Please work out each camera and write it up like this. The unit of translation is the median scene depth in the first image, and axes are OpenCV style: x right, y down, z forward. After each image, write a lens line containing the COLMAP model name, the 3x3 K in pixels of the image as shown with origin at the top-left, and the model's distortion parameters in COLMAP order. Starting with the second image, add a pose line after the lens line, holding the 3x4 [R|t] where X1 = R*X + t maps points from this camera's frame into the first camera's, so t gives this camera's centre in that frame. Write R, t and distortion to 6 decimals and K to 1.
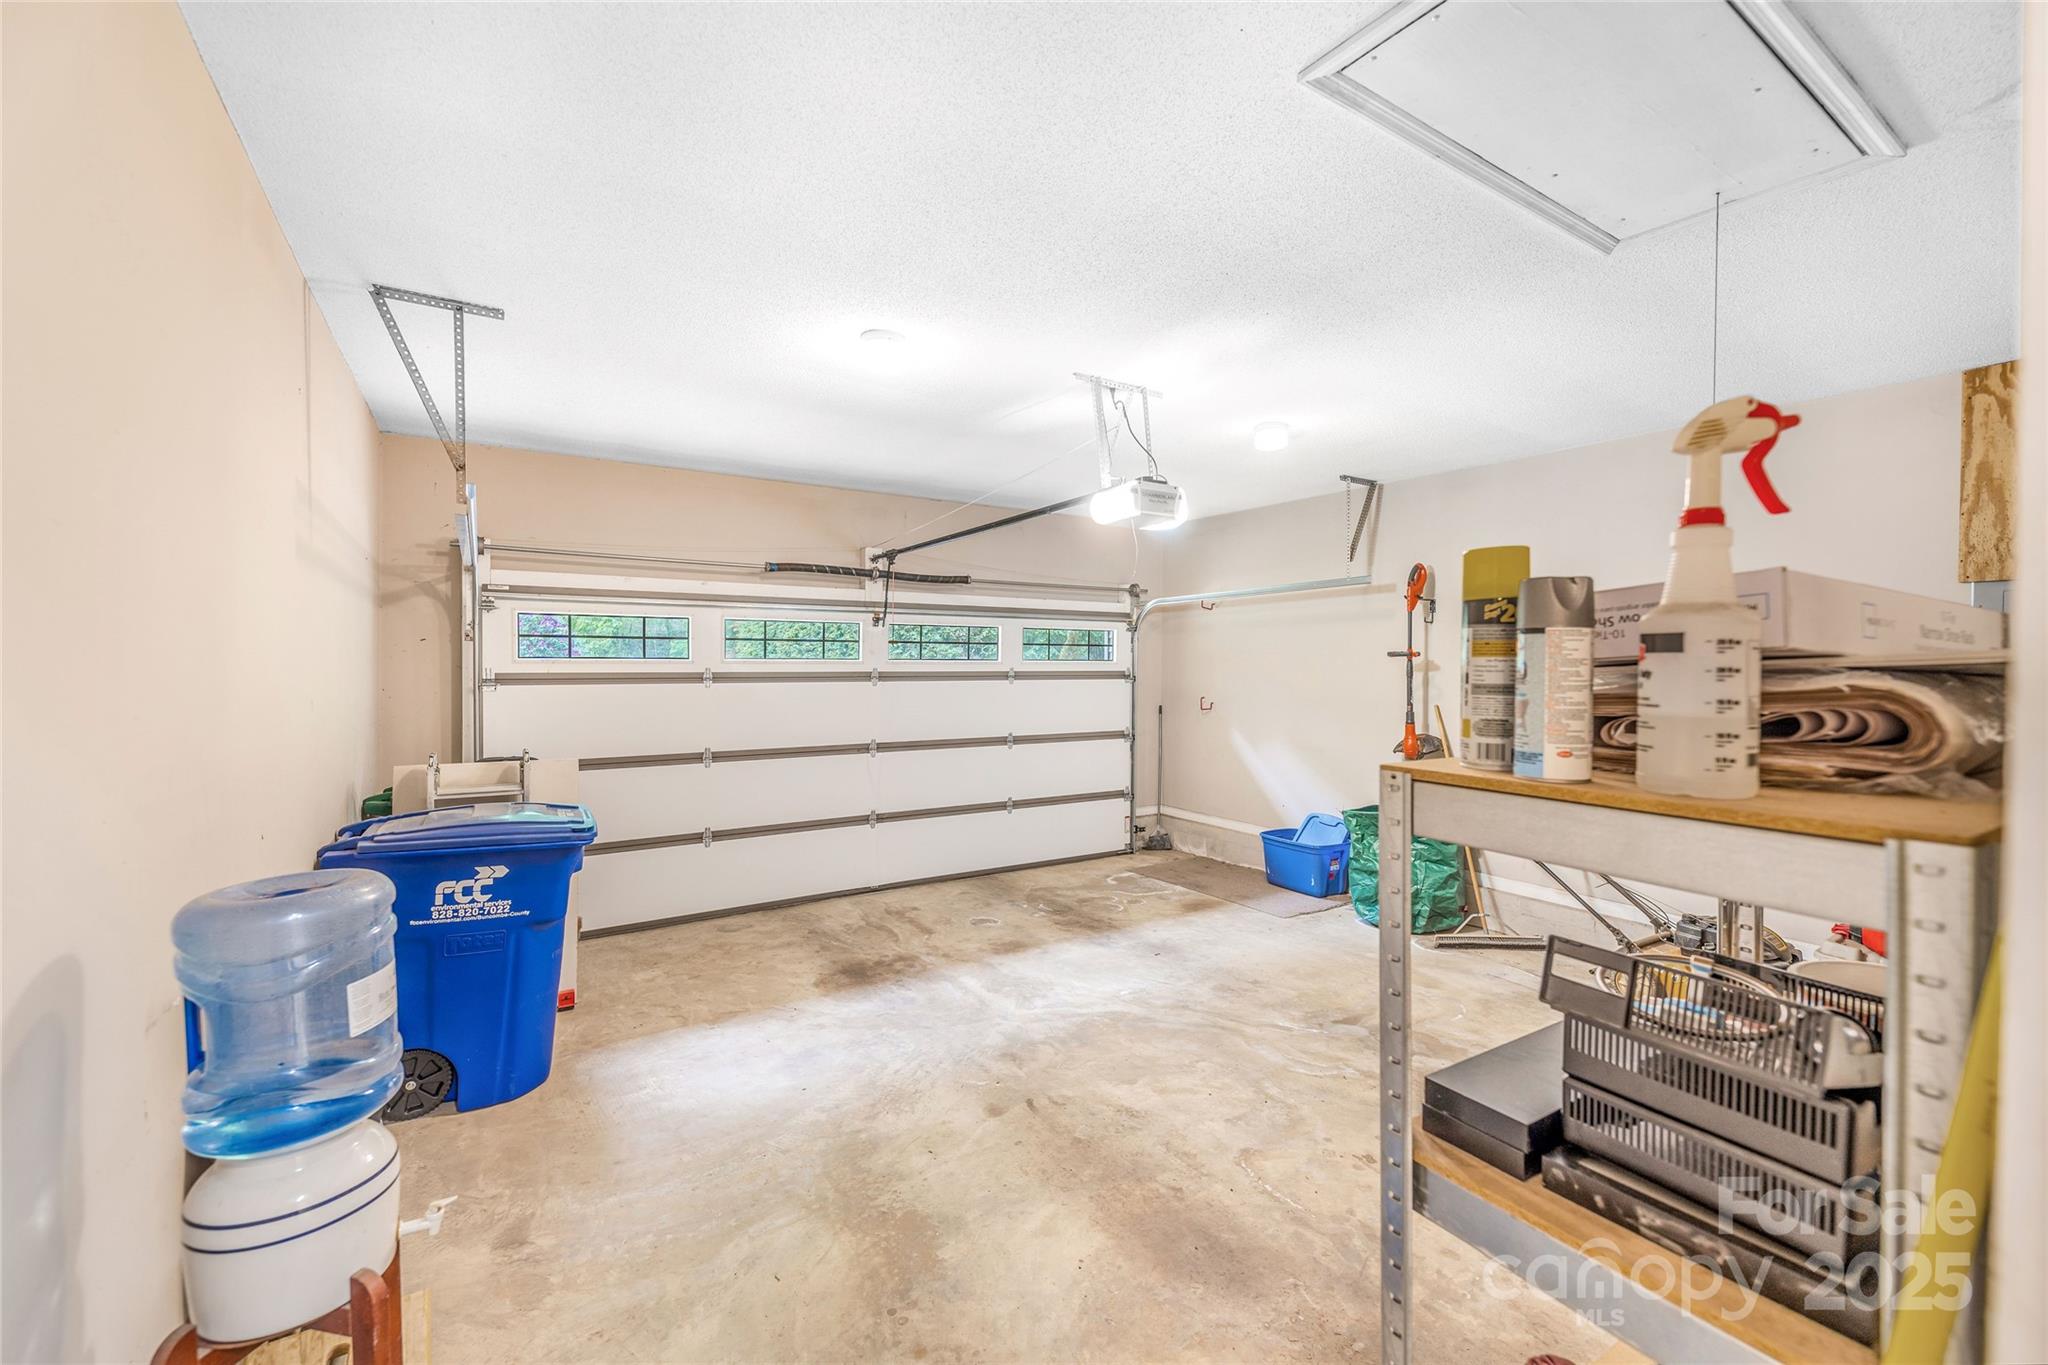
lens RADIAL K [[838.2, 0, 1030.5], [0, 838.2, 656.5], [0, 0, 1]] dist [0.000109, -0.000222]
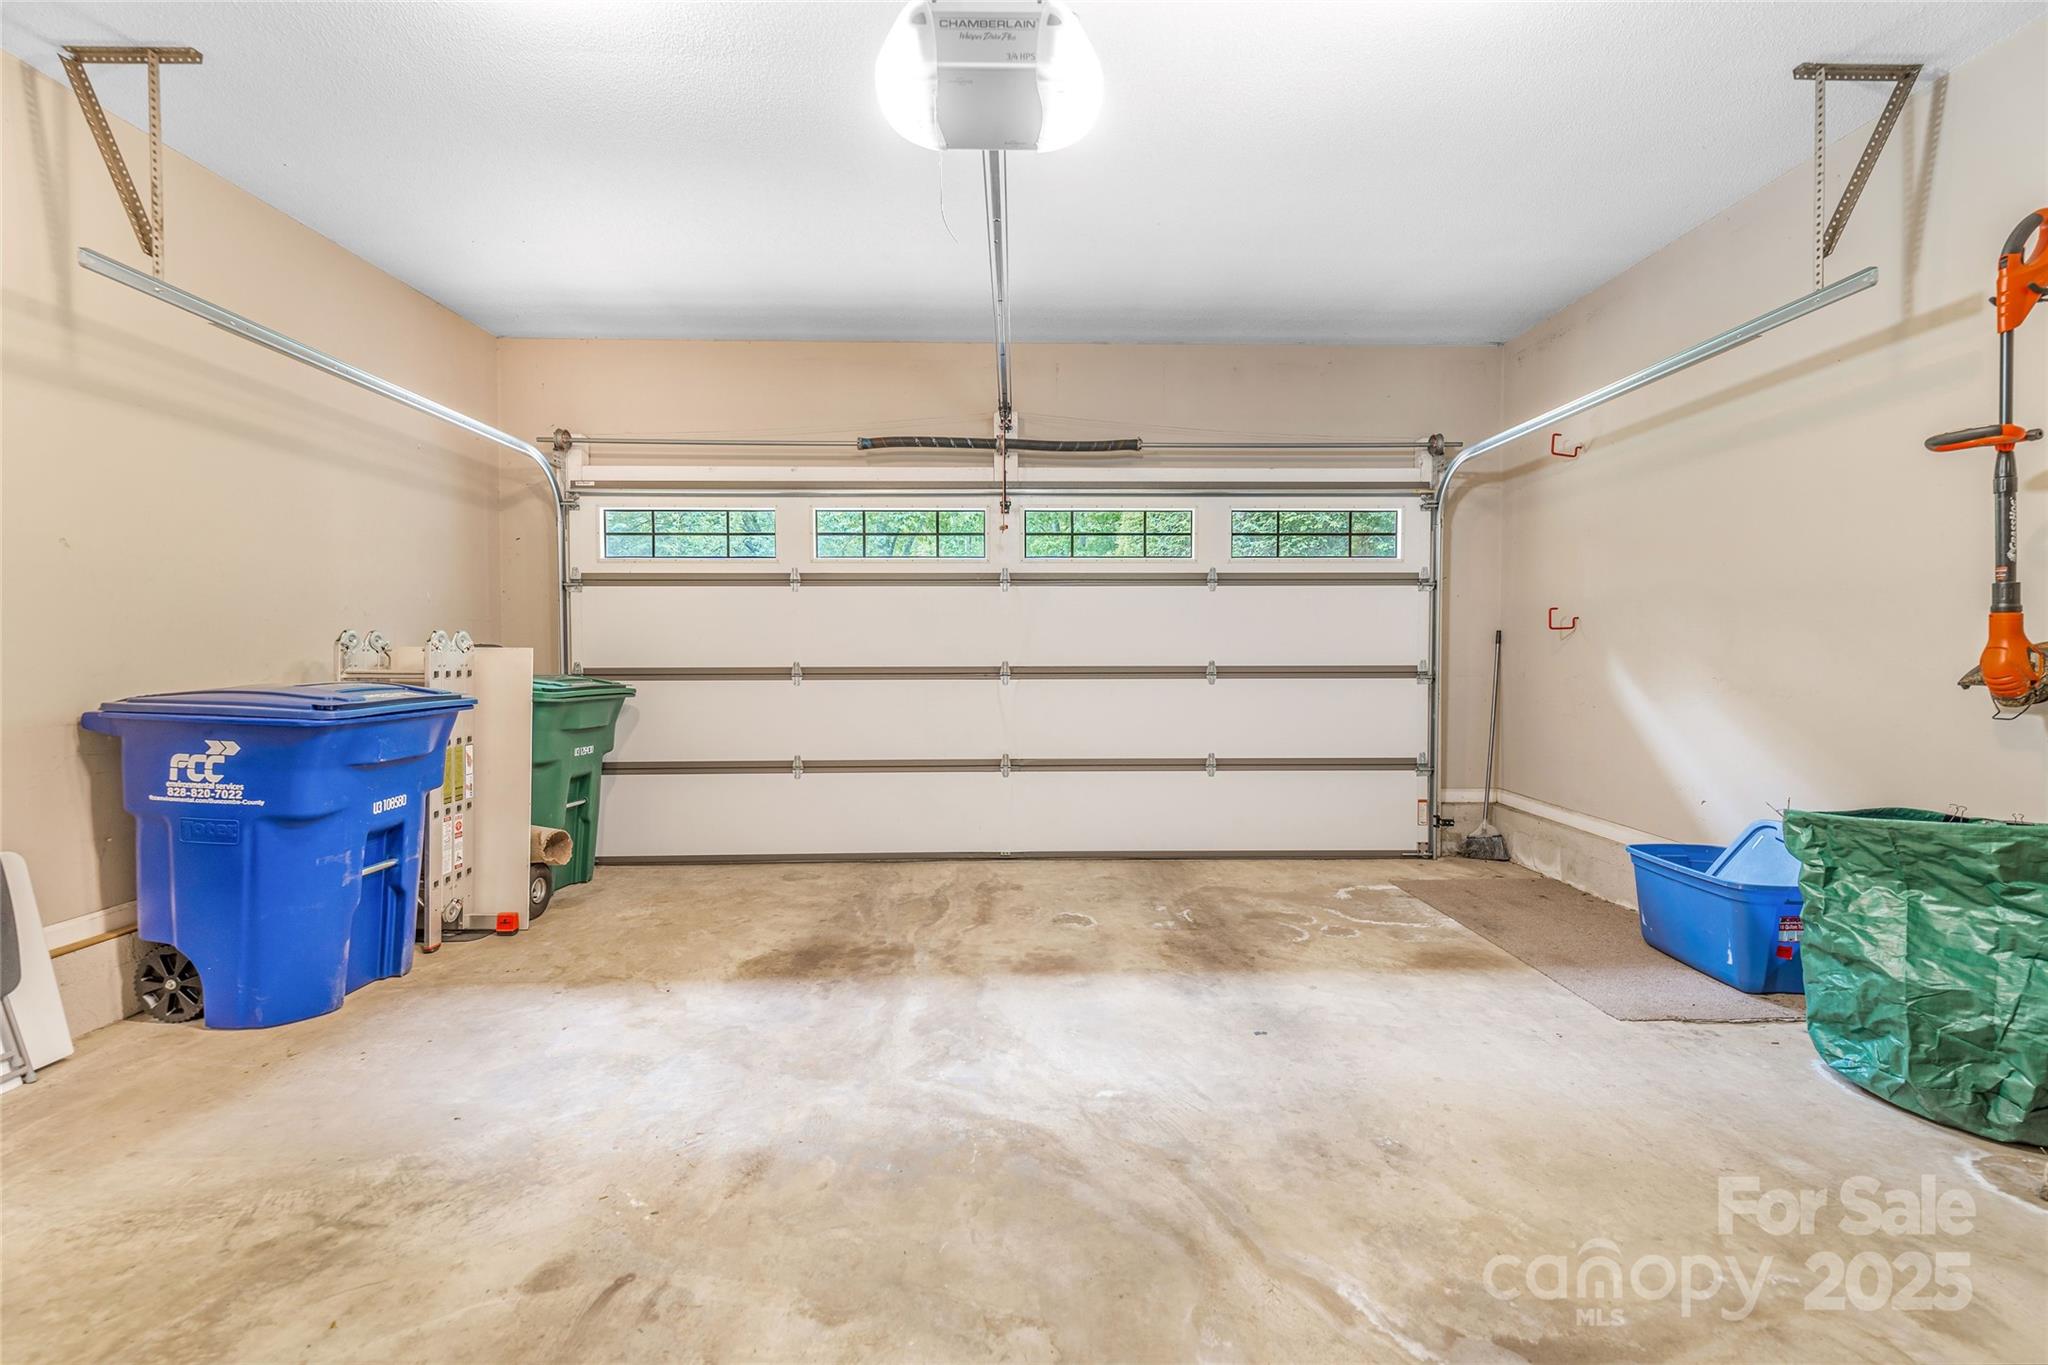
lens RADIAL K [[834.0, 0, 1028.1], [0, 834.0, 651.8], [0, 0, 1]] dist [0.000913, -0.000502]
pose [[0.849810, 0.000120, -0.527090, 0.262225], [0.008655, 0.999862, 0.014182, 0.088925], [0.527019, -0.016614, 0.849691, 0.407211]]
